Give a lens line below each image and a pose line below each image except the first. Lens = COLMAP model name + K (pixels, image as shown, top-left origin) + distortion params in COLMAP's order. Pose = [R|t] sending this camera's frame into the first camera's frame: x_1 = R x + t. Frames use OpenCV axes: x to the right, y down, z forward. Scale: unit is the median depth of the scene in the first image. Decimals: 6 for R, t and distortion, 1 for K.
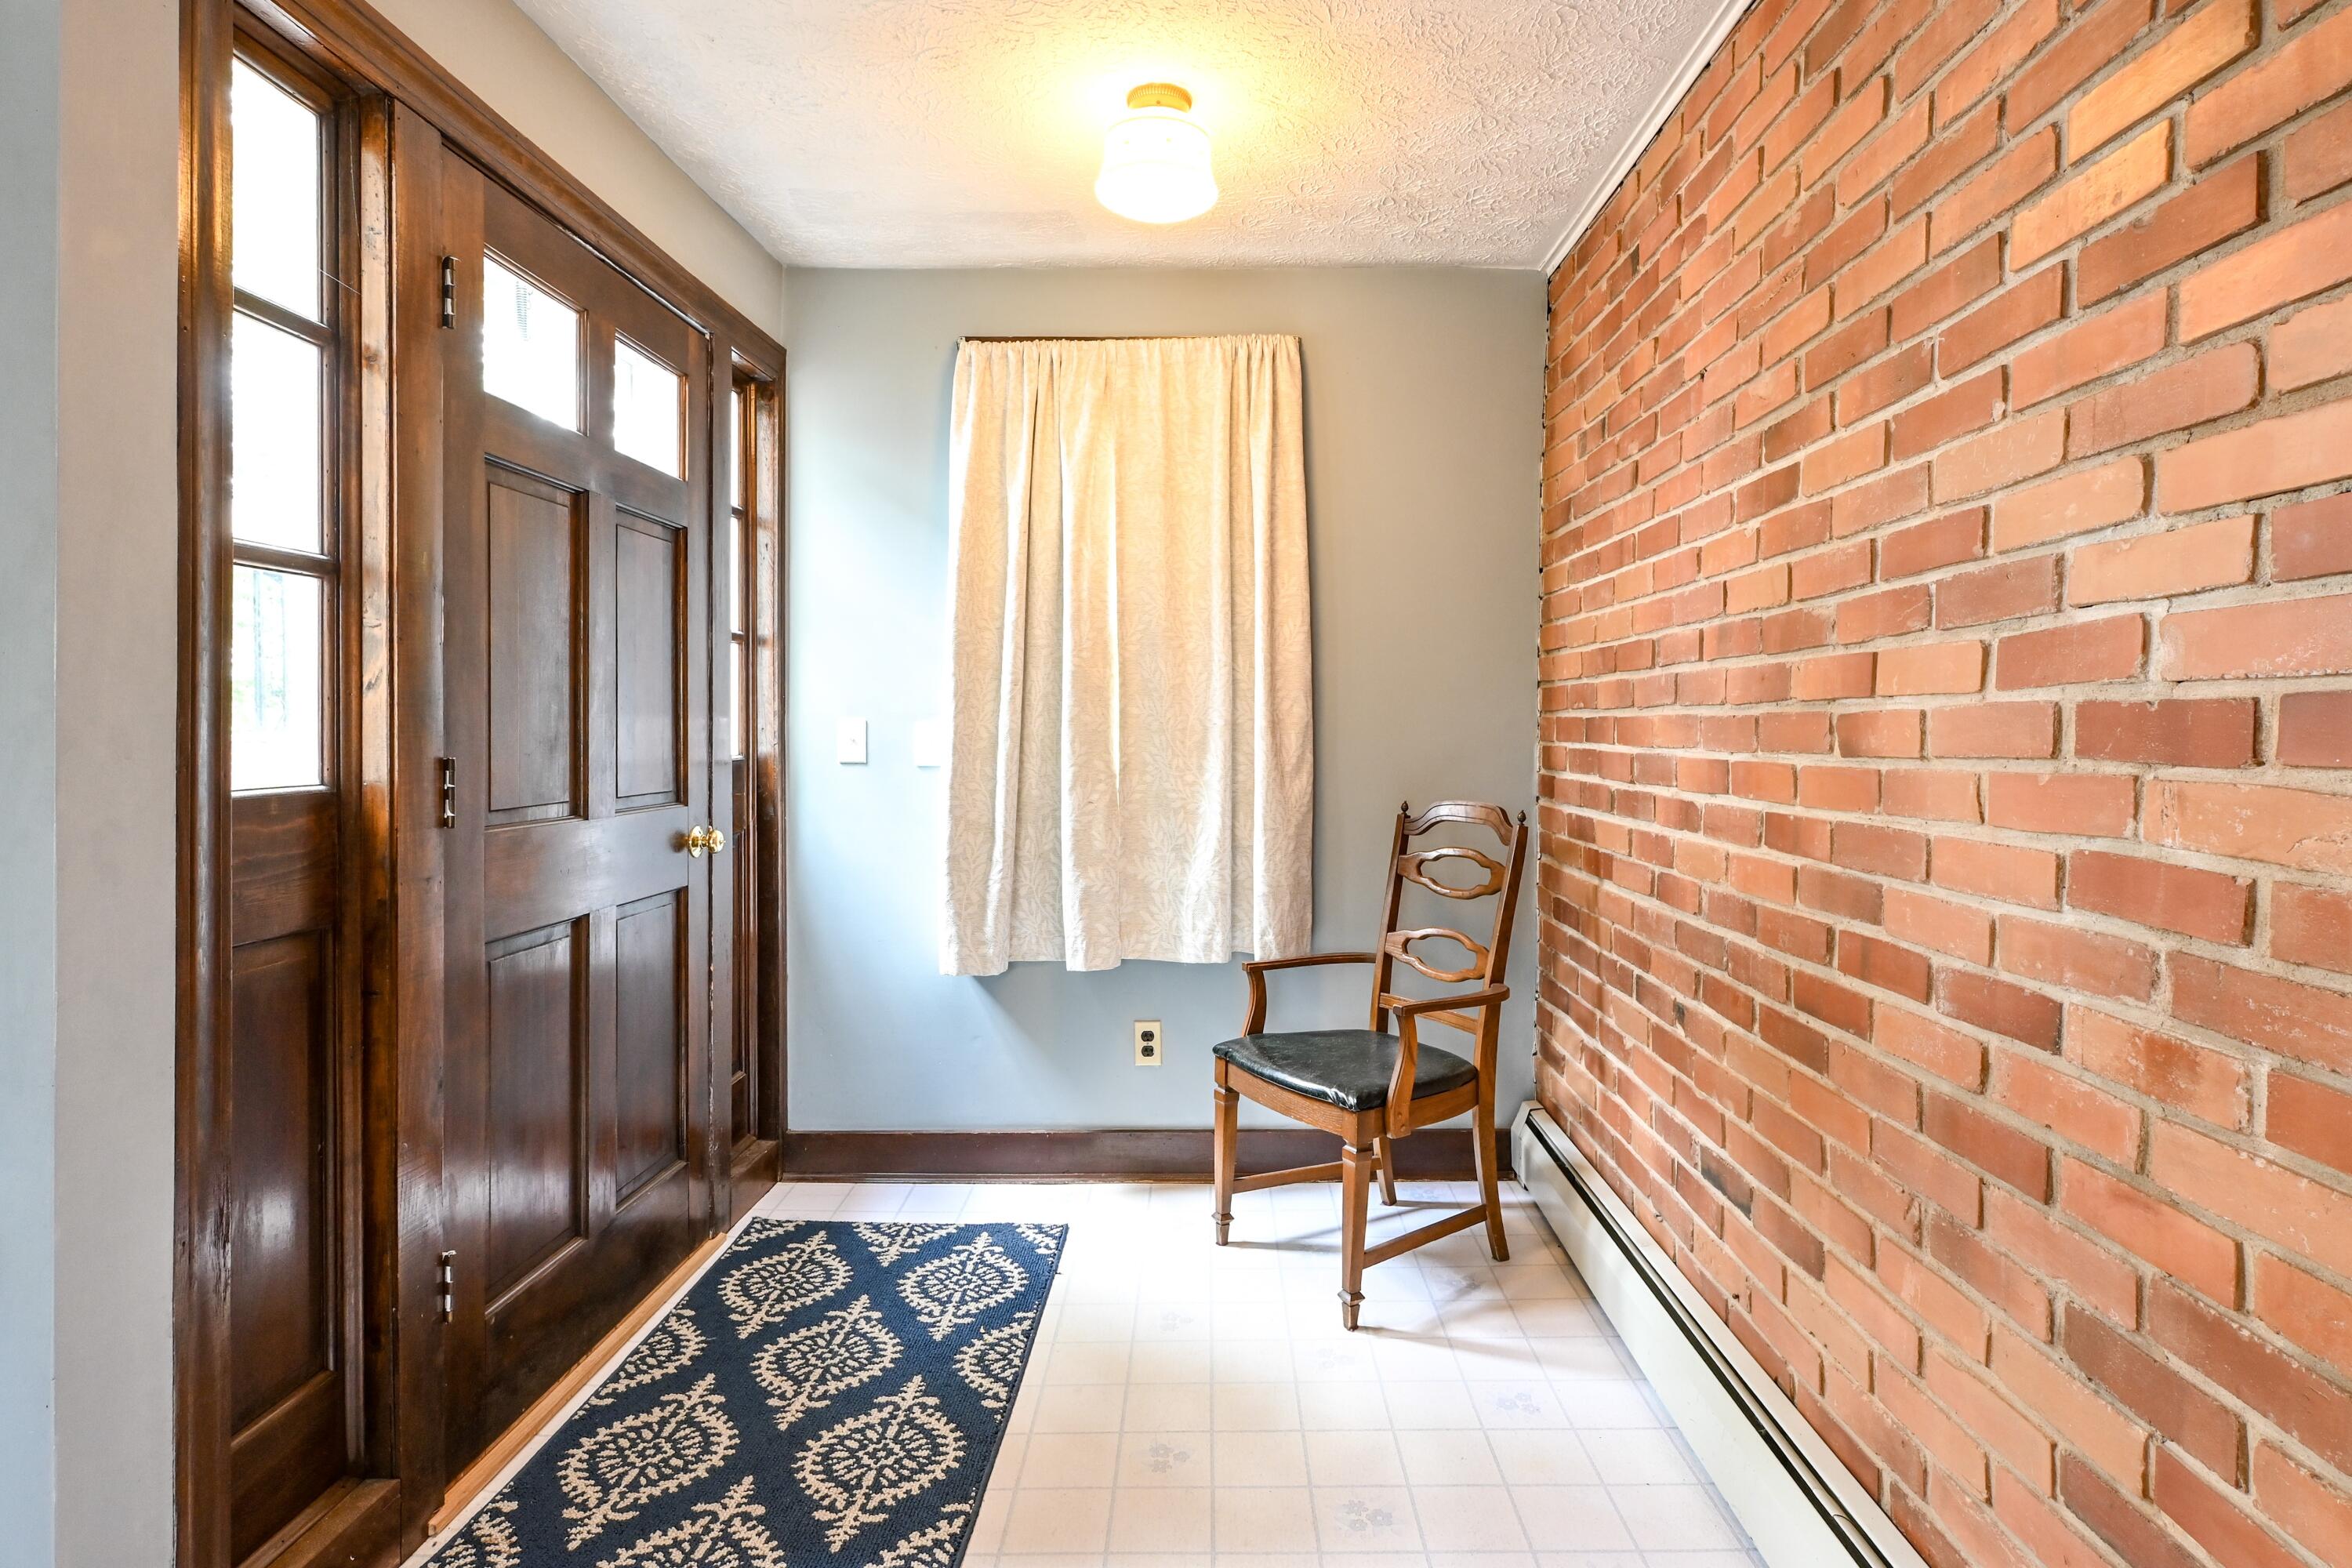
lens RADIAL K [[1197.5, 0, 1269.5], [0, 1197.5, 736.8], [0, 0, 1]] dist [-0.001138, 0.000989]
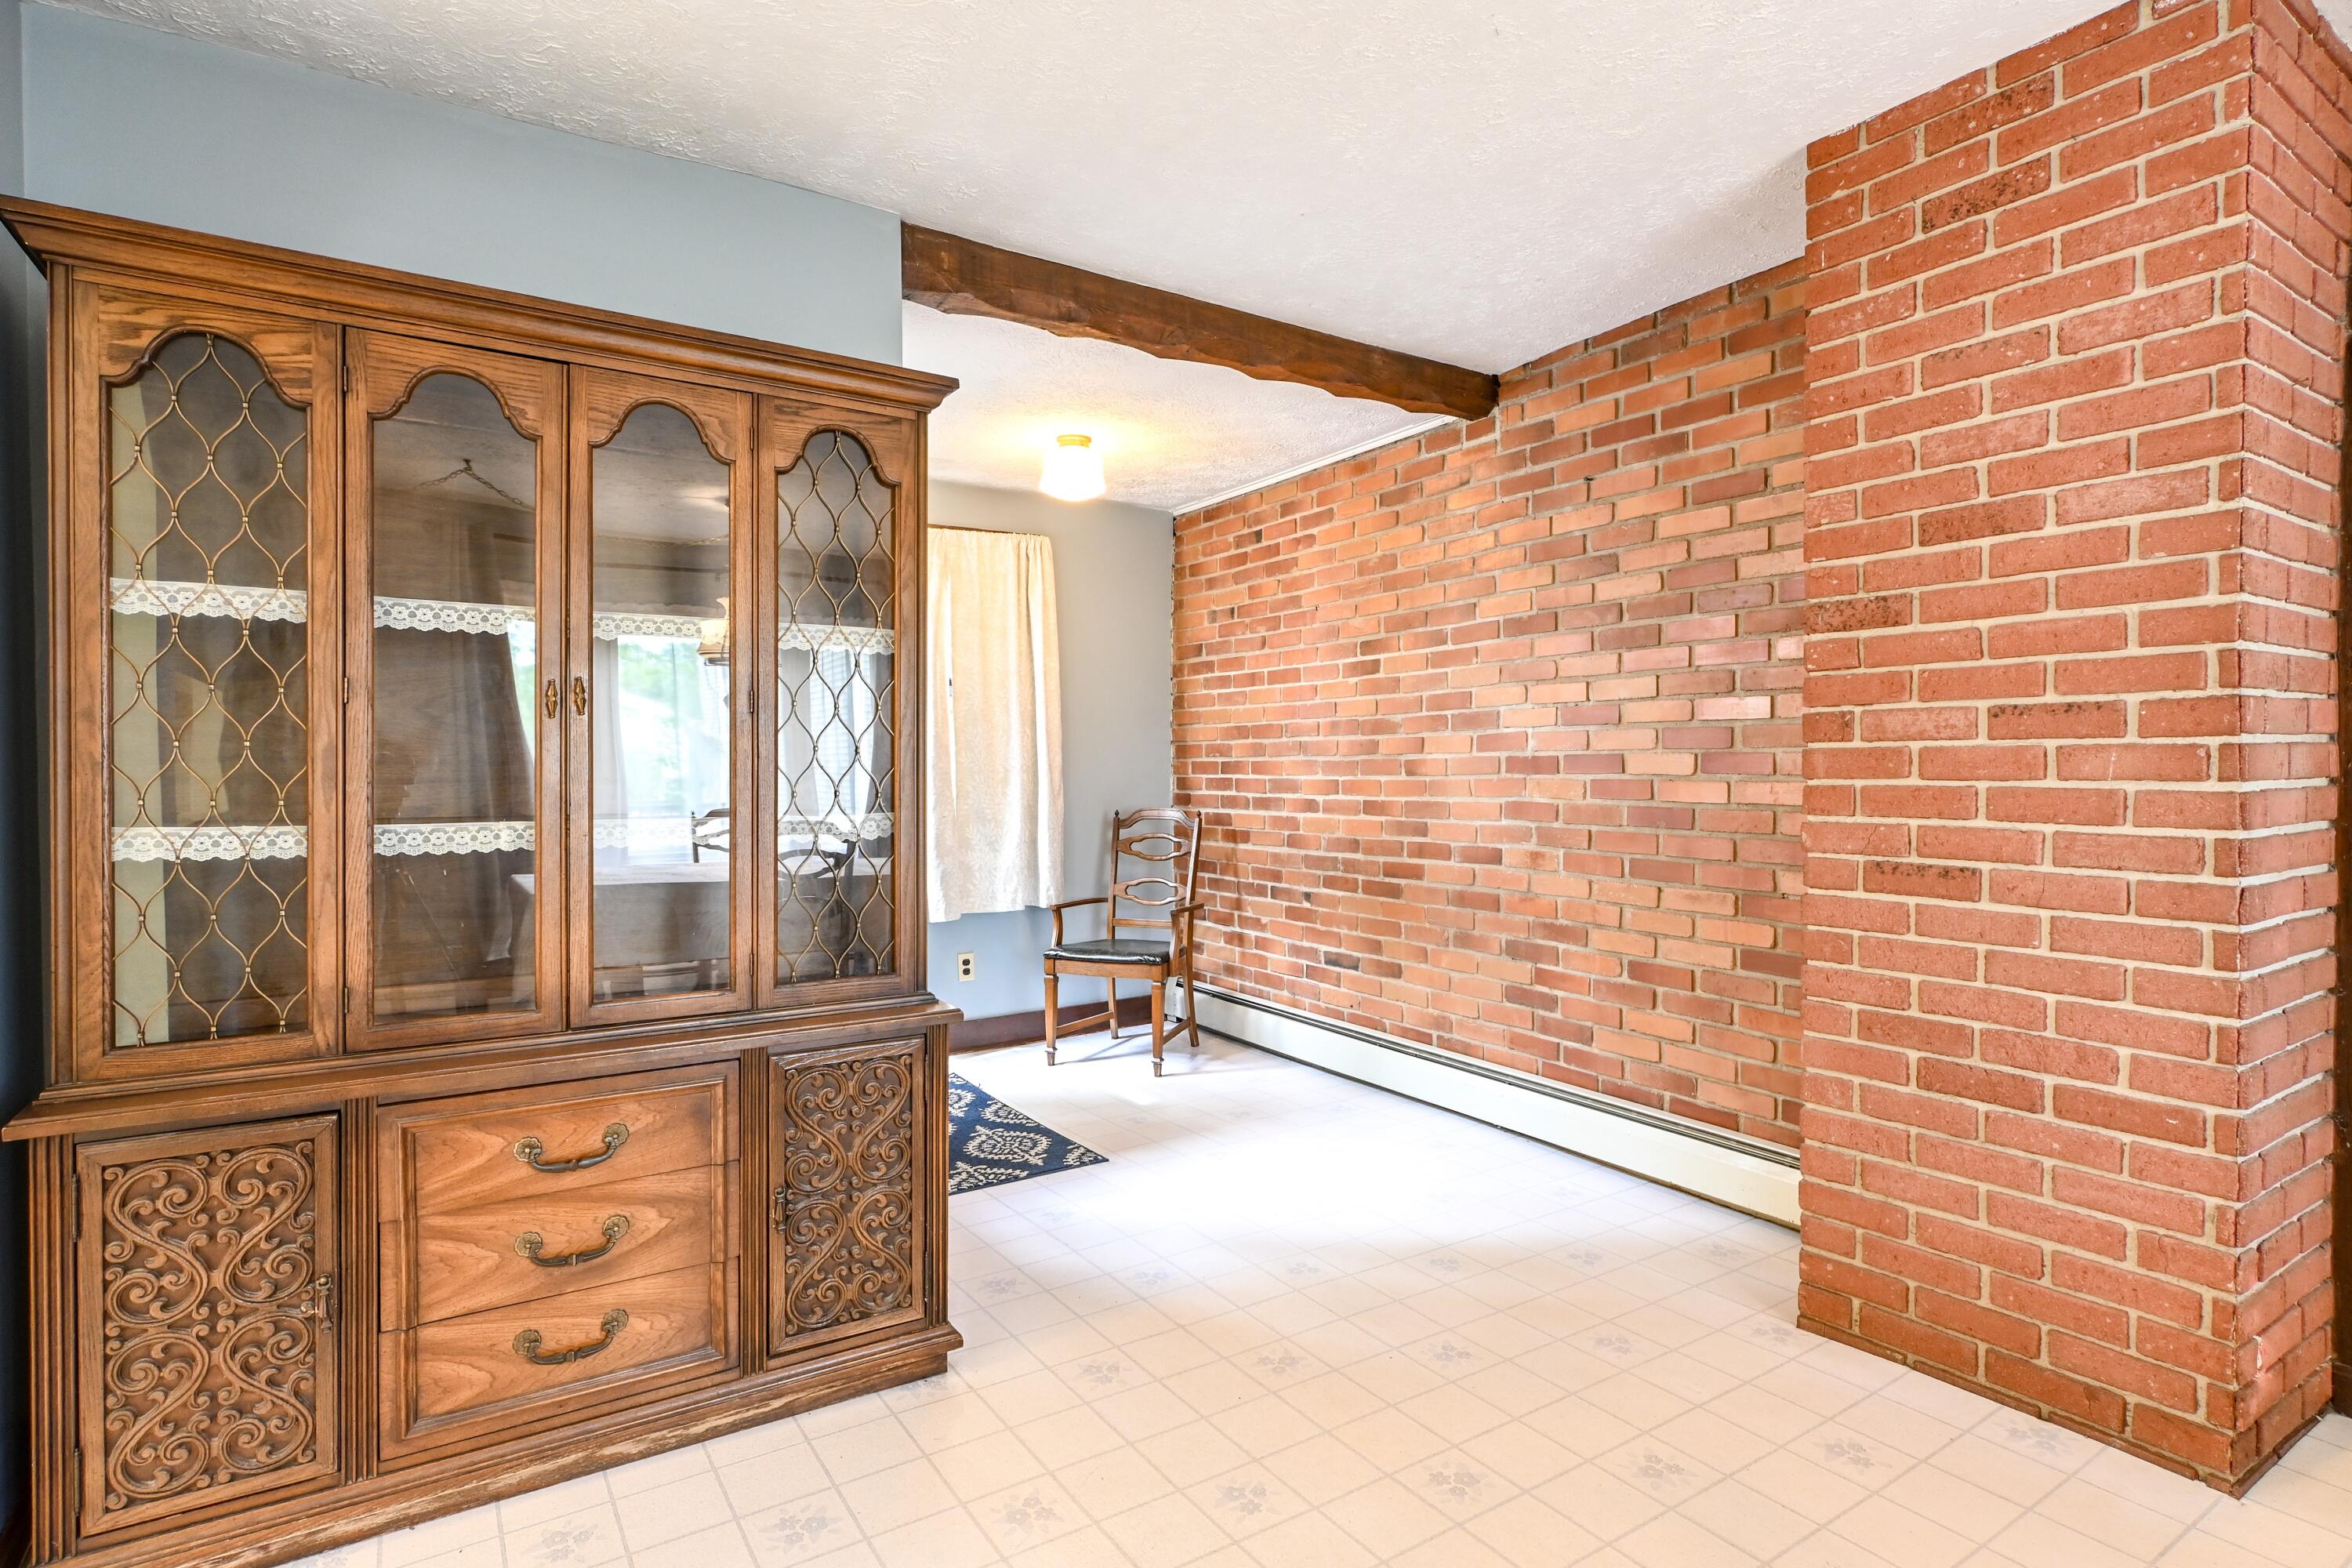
lens RADIAL K [[1165.4, 0, 1166.8], [0, 1165.4, 776.3], [0, 0, 1]] dist [0.000694, -0.000059]
pose [[0.854695, -0.019081, 0.518780, -1.216208], [0.018643, 0.999808, 0.006060, -0.007332], [-0.518795, 0.004492, 0.854887, -0.856083]]
